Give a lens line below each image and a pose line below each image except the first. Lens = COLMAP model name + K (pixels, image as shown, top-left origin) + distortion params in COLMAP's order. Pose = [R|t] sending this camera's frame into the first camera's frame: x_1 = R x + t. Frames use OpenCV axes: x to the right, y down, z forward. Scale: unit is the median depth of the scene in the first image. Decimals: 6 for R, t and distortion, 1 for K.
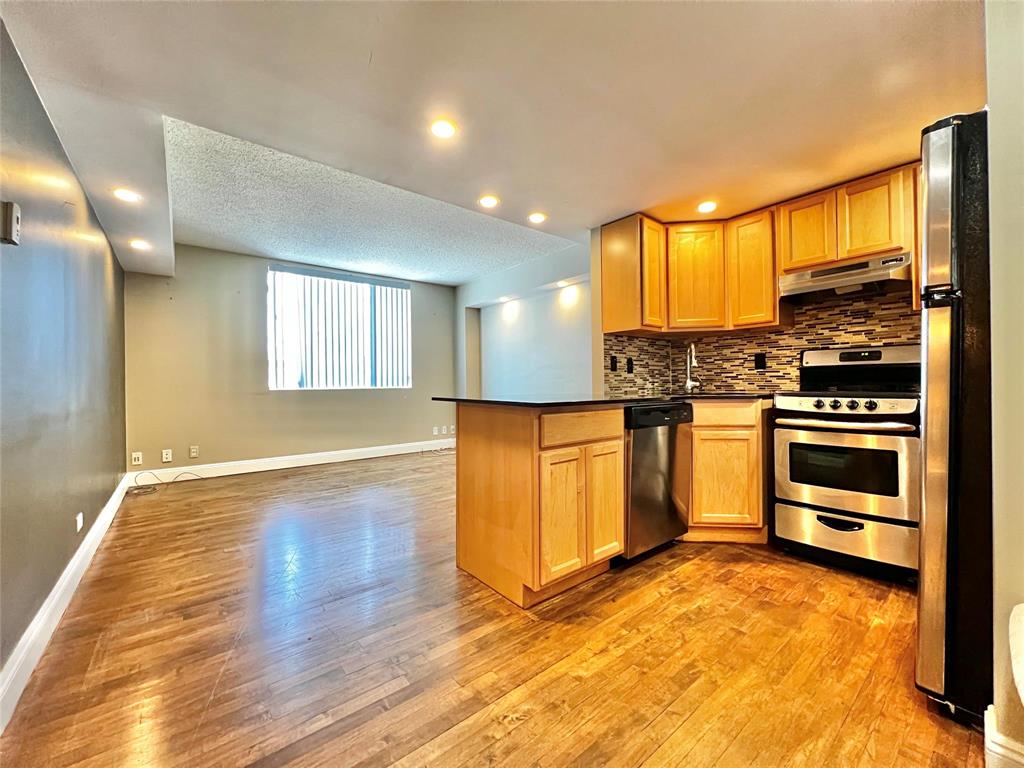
lens RADIAL K [[407.7, 0, 509.7], [0, 407.7, 382.9], [0, 0, 1]] dist [-0.001772, 0.000230]
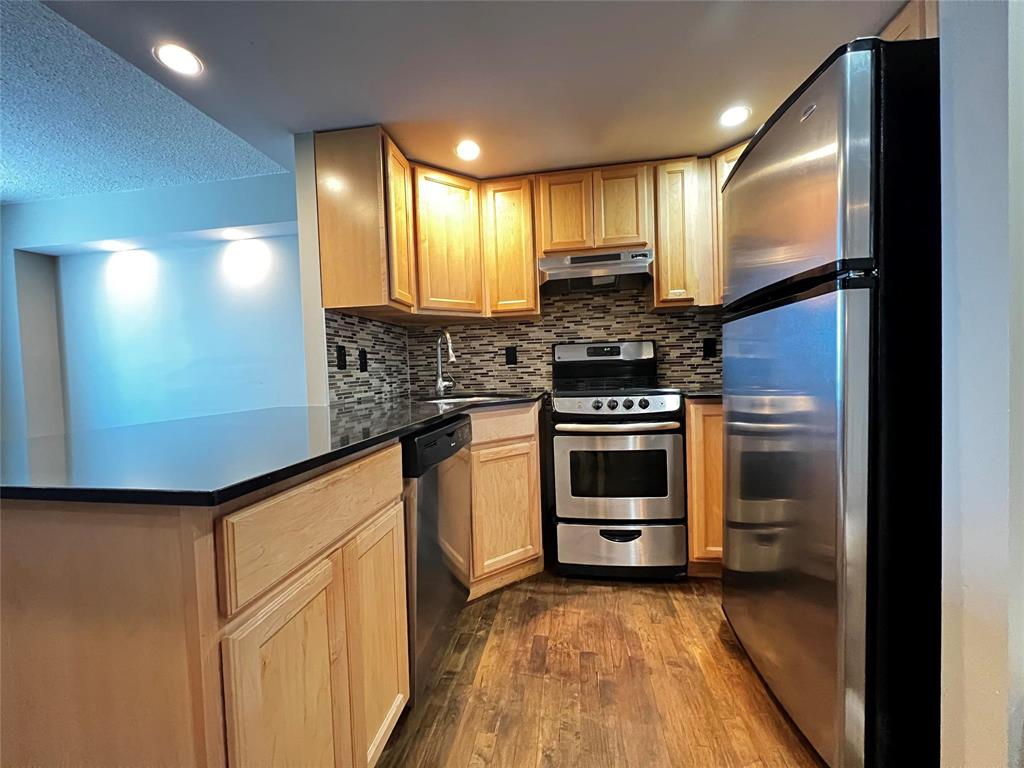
lens RADIAL K [[407.7, 0, 509.7], [0, 407.7, 382.9], [0, 0, 1]] dist [-0.001772, 0.000230]
pose [[0.741649, -0.037054, 0.669764, 0.022193], [0.025470, 0.999309, 0.027083, -0.020684], [-0.670305, -0.003027, 0.742080, 0.398657]]
